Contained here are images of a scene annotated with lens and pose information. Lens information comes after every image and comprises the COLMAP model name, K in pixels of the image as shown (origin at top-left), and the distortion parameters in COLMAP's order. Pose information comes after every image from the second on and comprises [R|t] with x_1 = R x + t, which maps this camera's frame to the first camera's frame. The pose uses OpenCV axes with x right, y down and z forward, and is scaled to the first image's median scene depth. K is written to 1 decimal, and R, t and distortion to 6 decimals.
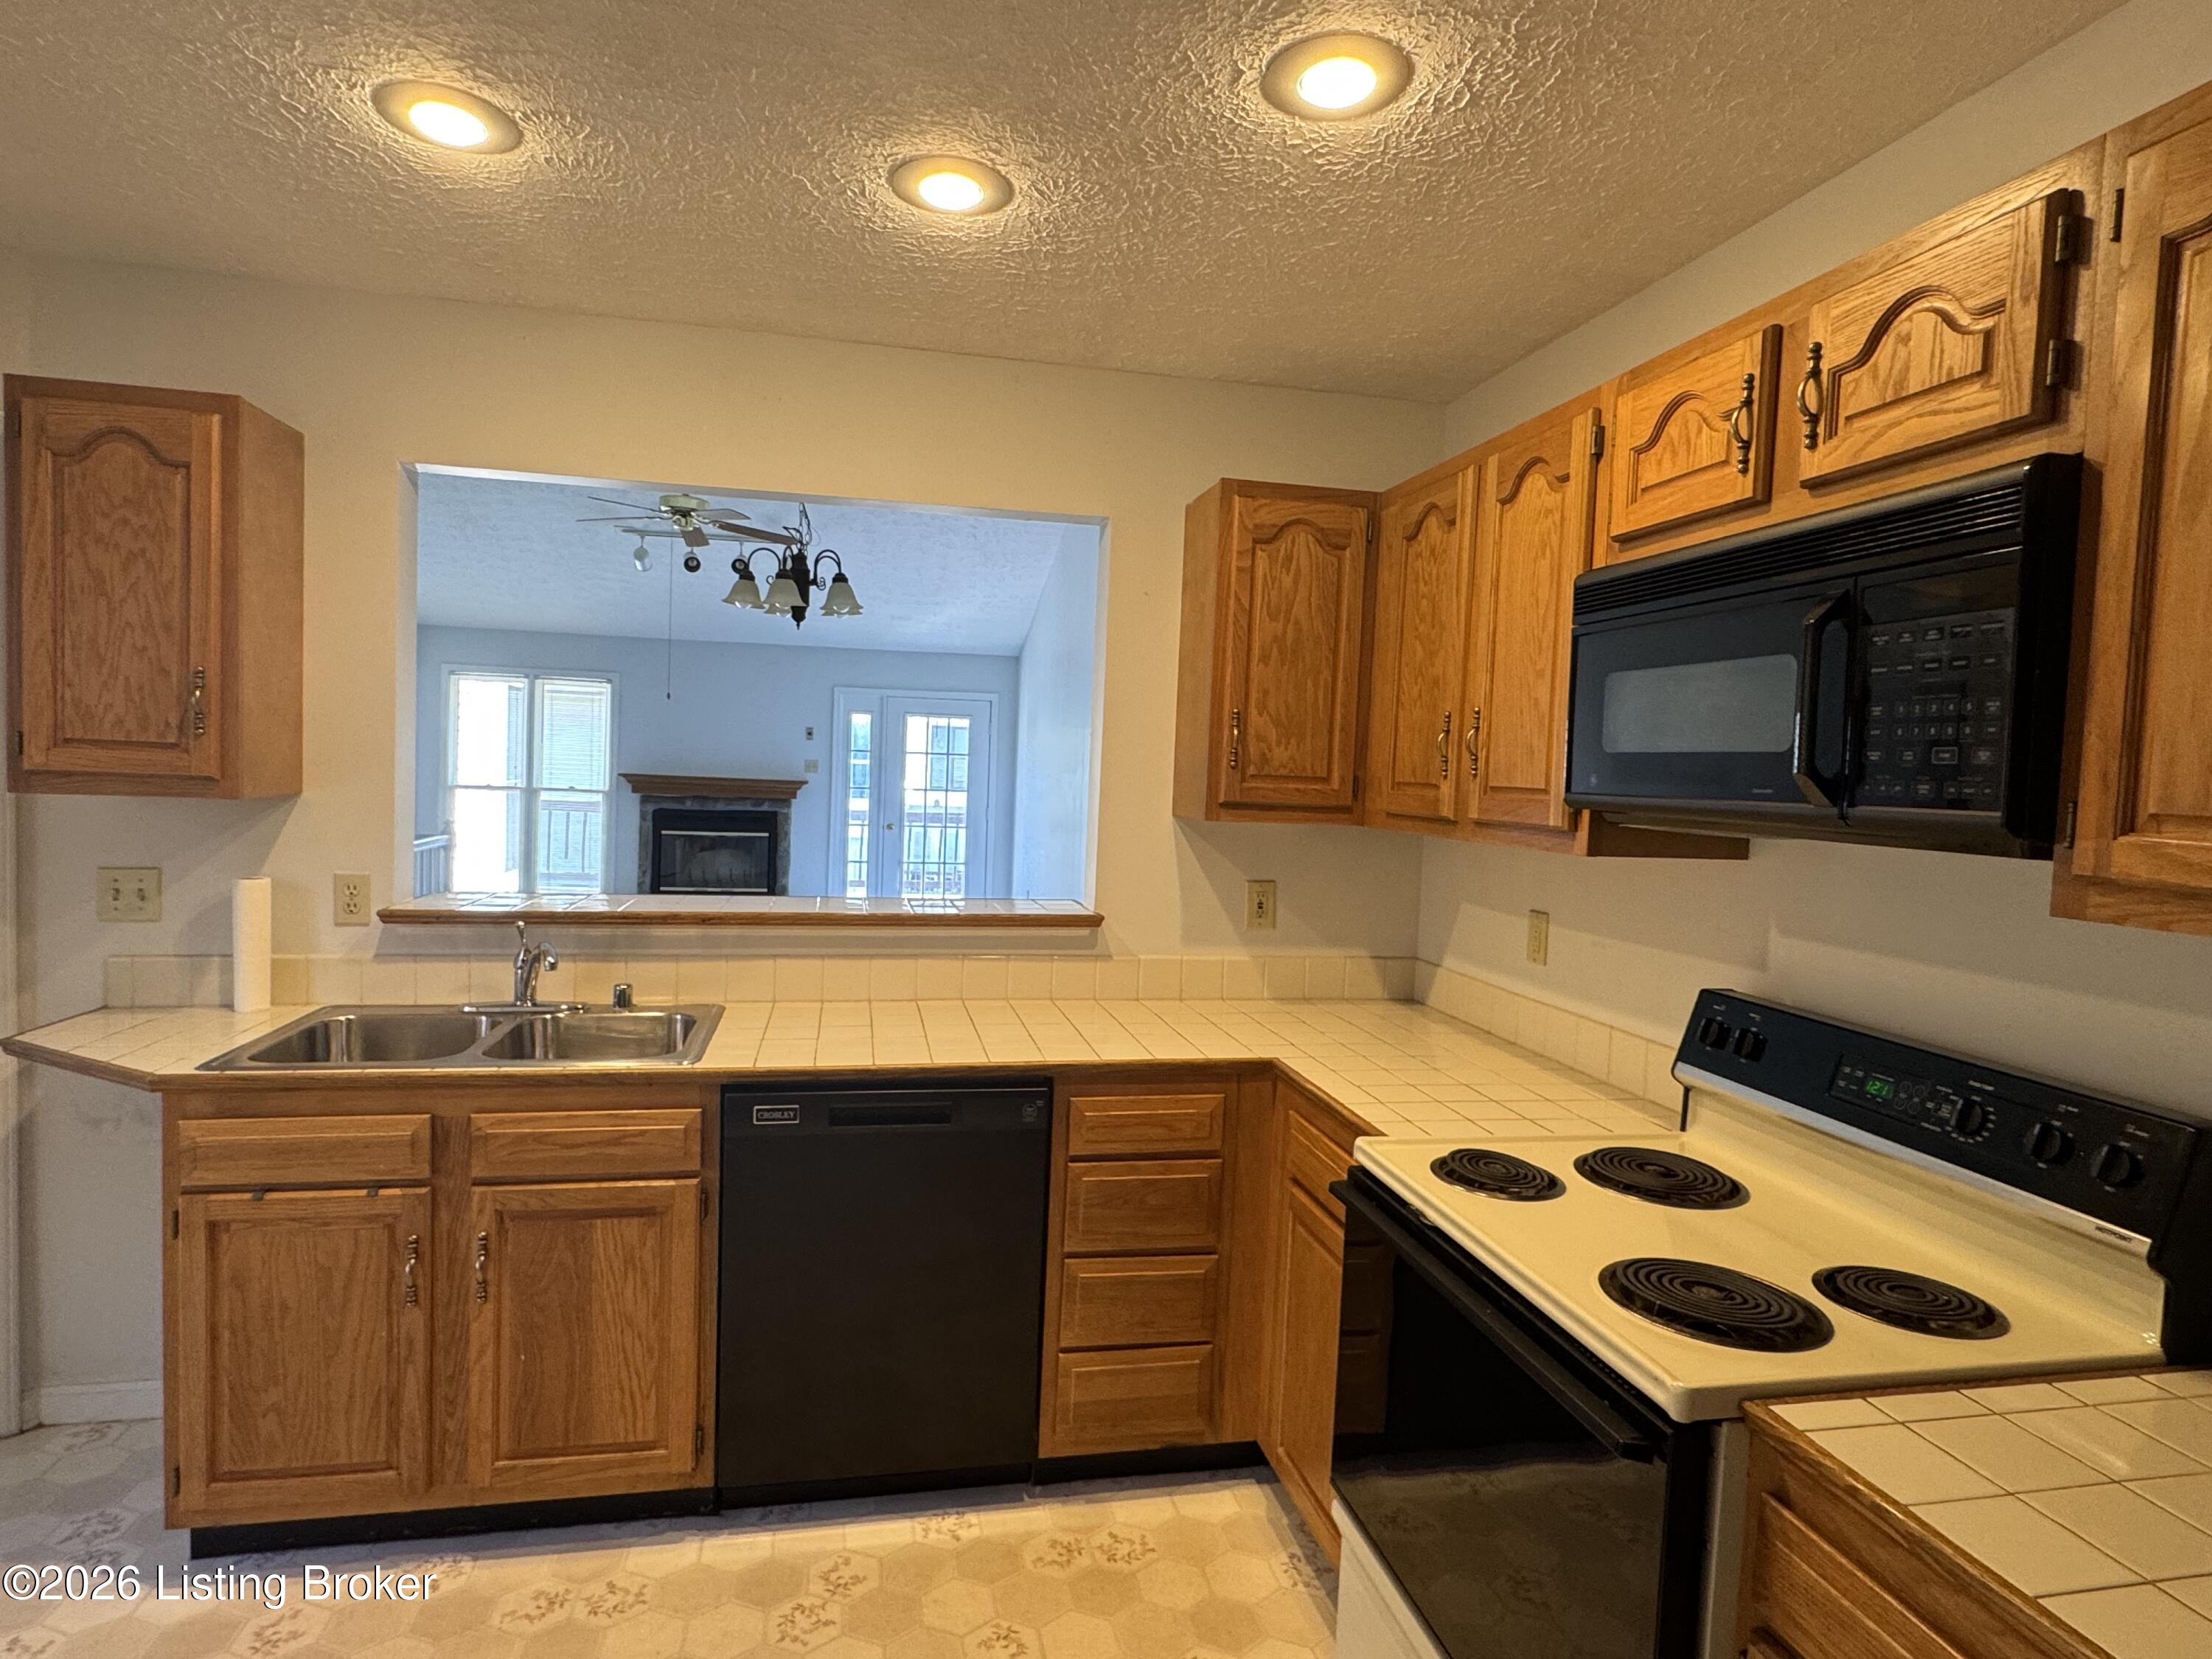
lens RADIAL K [[1215.1, 0, 1107.6], [0, 1215.1, 821.9], [0, 0, 1]] dist [-0.002726, 0.001606]
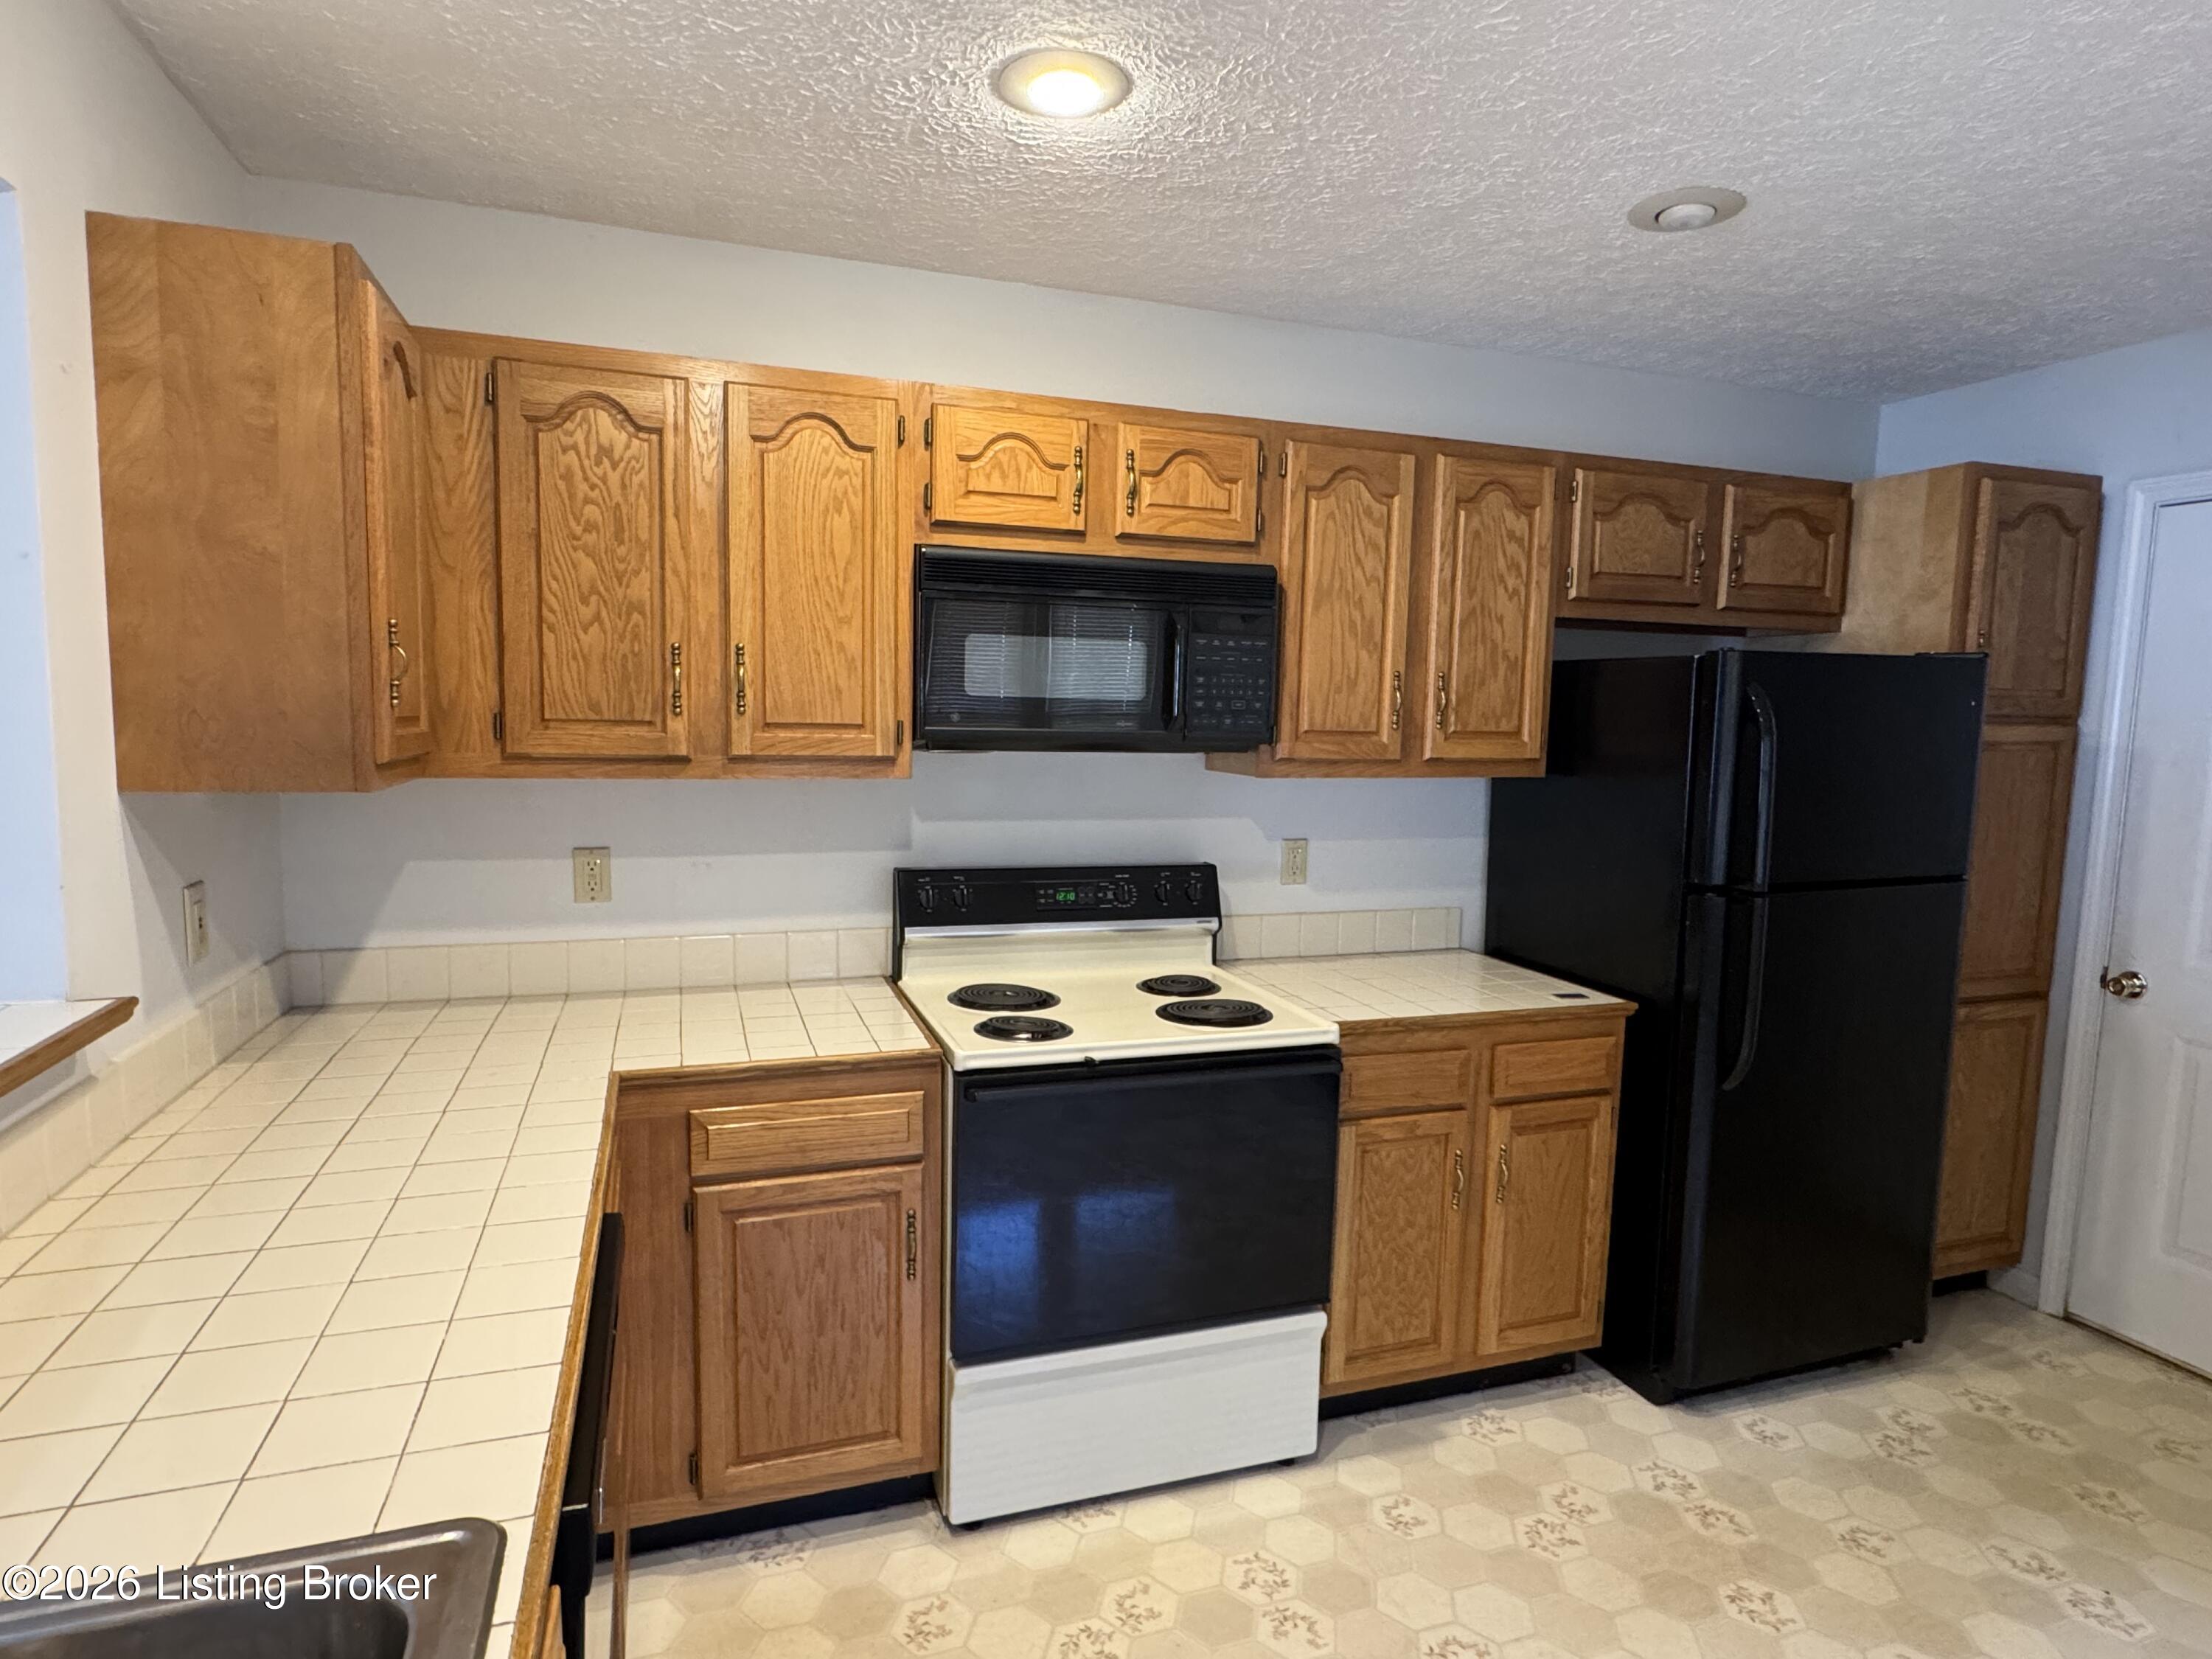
lens RADIAL K [[1215.1, 0, 1095.9], [0, 1215.1, 838.2], [0, 0, 1]] dist [-0.002726, 0.001606]
pose [[-0.131258, -0.142573, 0.981043, -0.986409], [0.019313, 0.989049, 0.146320, -0.102754], [-0.991160, 0.038152, -0.127067, 1.140597]]
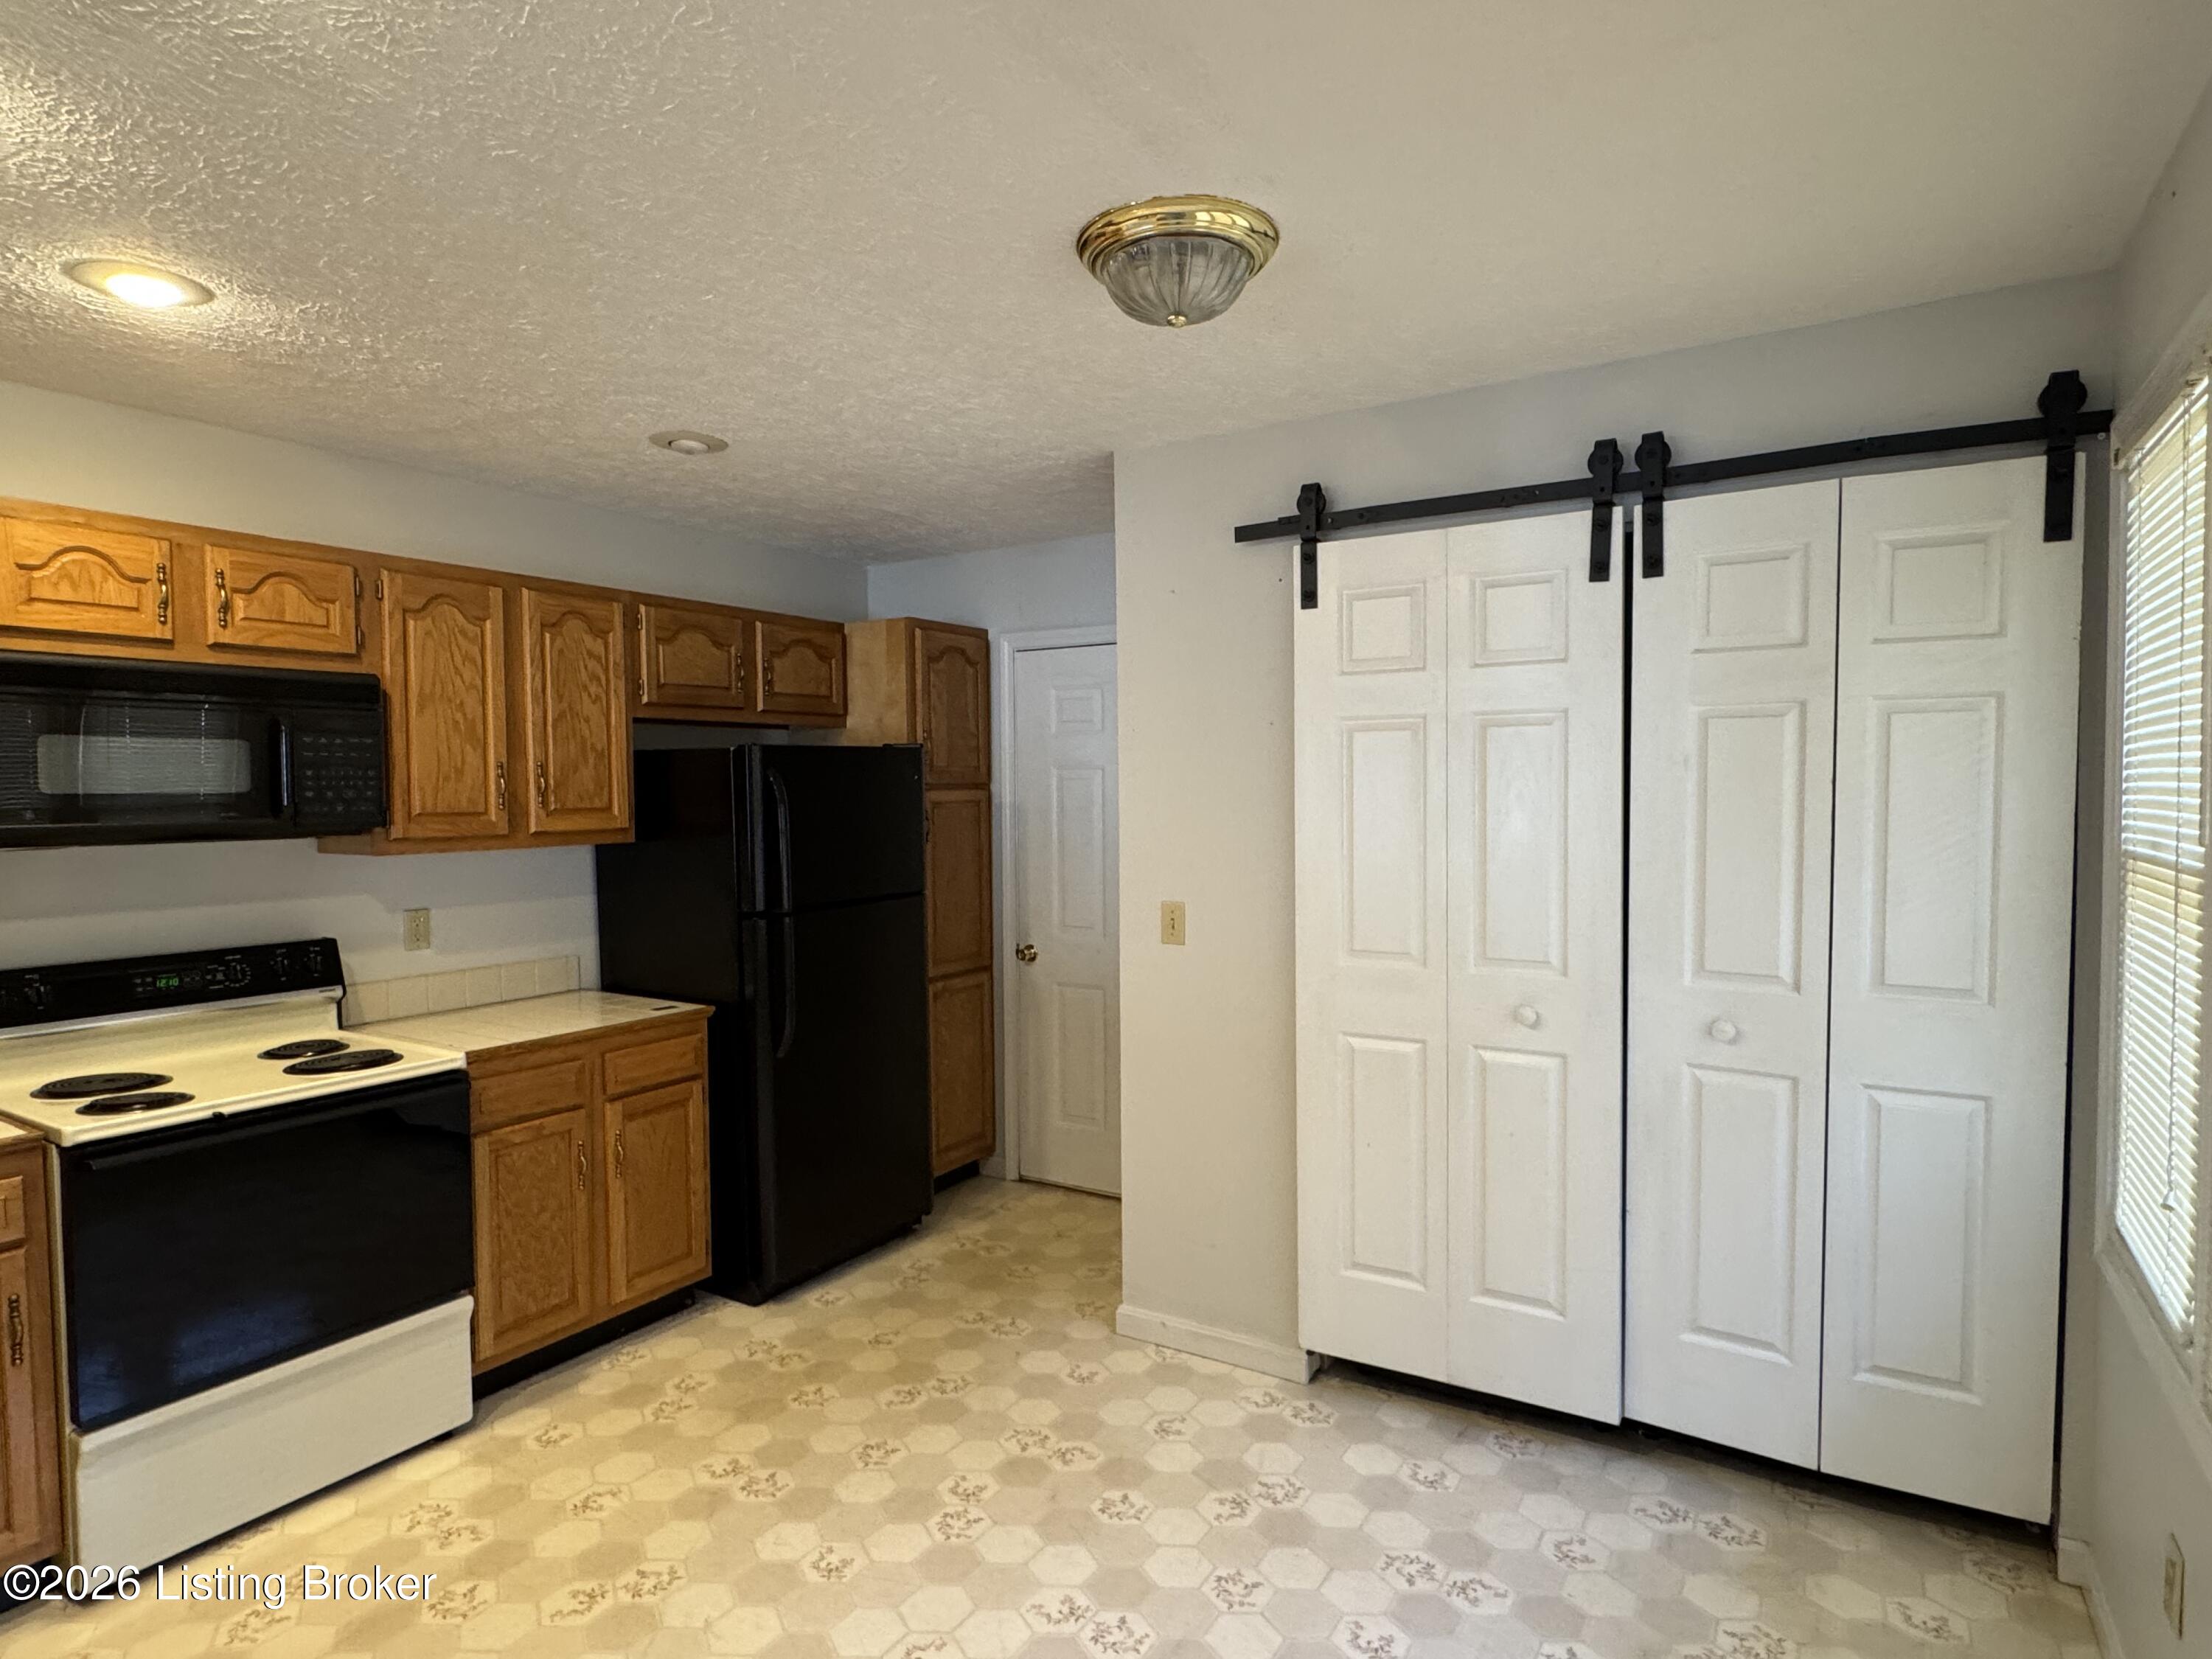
lens RADIAL K [[1215.1, 0, 1109.8], [0, 1215.1, 834.8], [0, 0, 1]] dist [-0.002726, 0.001606]
pose [[-0.725173, -0.055523, 0.686324, -1.494371], [0.014921, 0.995243, 0.096279, -0.135633], [-0.688405, 0.080059, -0.720895, 1.276399]]
